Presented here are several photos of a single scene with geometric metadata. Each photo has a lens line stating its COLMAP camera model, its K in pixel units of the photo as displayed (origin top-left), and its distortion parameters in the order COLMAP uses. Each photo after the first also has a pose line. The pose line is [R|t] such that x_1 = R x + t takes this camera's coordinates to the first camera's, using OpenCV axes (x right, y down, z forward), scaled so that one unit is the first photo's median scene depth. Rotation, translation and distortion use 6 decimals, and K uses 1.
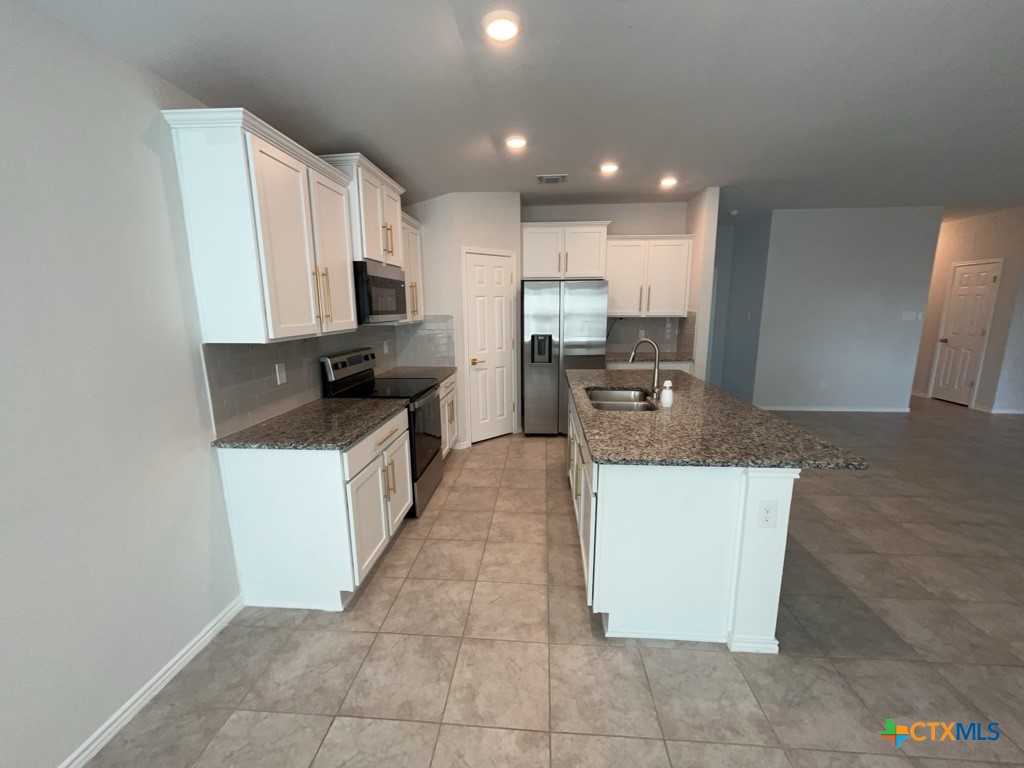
lens RADIAL K [[411.3, 0, 513.3], [0, 411.3, 384.5], [0, 0, 1]] dist [0.000704, 0.000424]
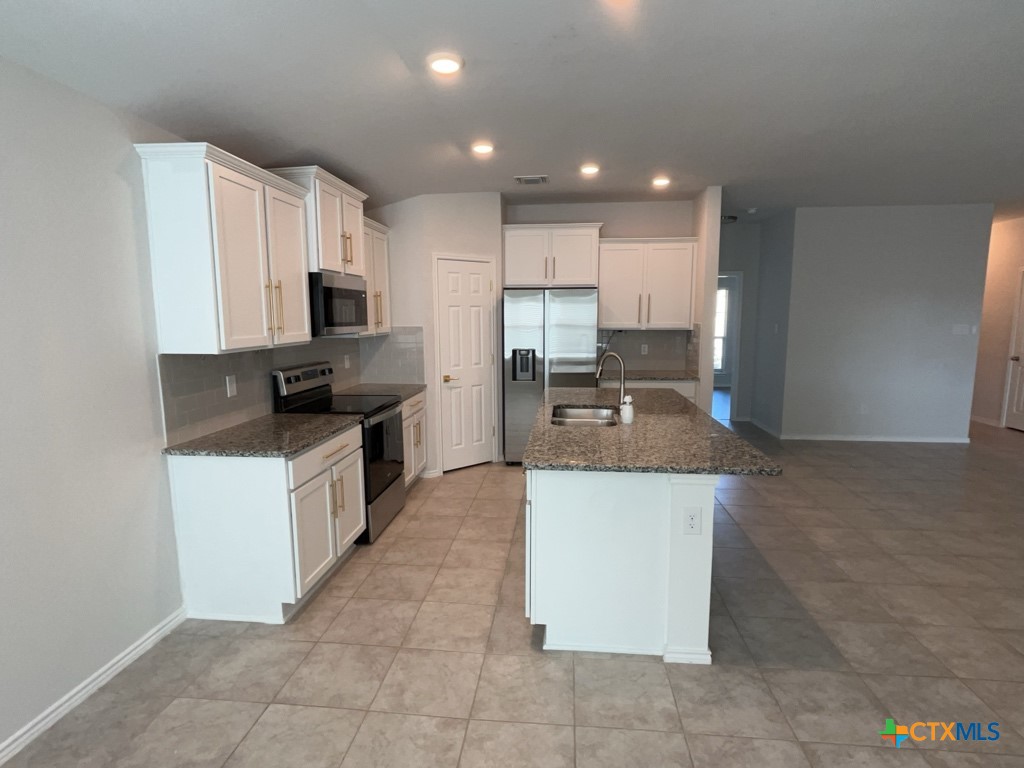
lens RADIAL K [[528.7, 0, 514.8], [0, 528.7, 384.7], [0, 0, 1]] dist [-0.003698, 0.003873]
pose [[0.999720, 0.005692, -0.022983, 0.150600], [-0.006976, 0.998398, -0.056149, 0.038770], [0.022627, 0.056294, 0.998158, -0.260932]]
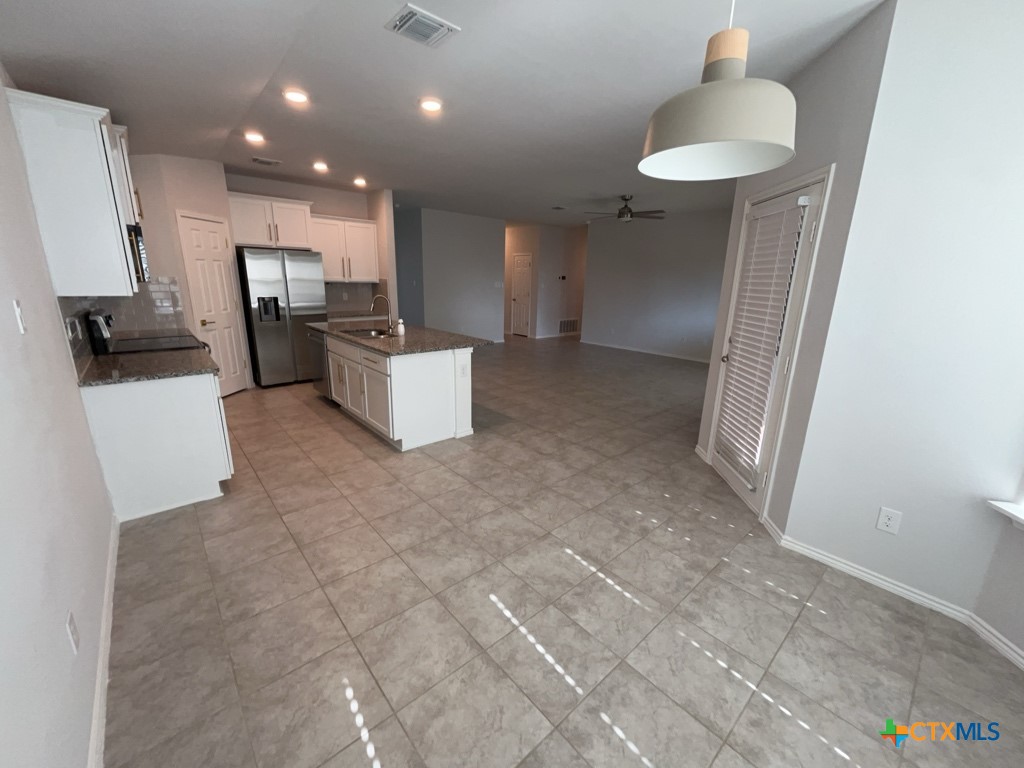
lens RADIAL K [[411.3, 0, 513.2], [0, 411.3, 383.3], [0, 0, 1]] dist [0.000704, 0.000424]
pose [[0.698476, -0.155882, 0.698450, -0.575071], [0.106349, 0.987761, 0.114098, 0.116419], [-0.707687, -0.005415, 0.706505, -0.581469]]
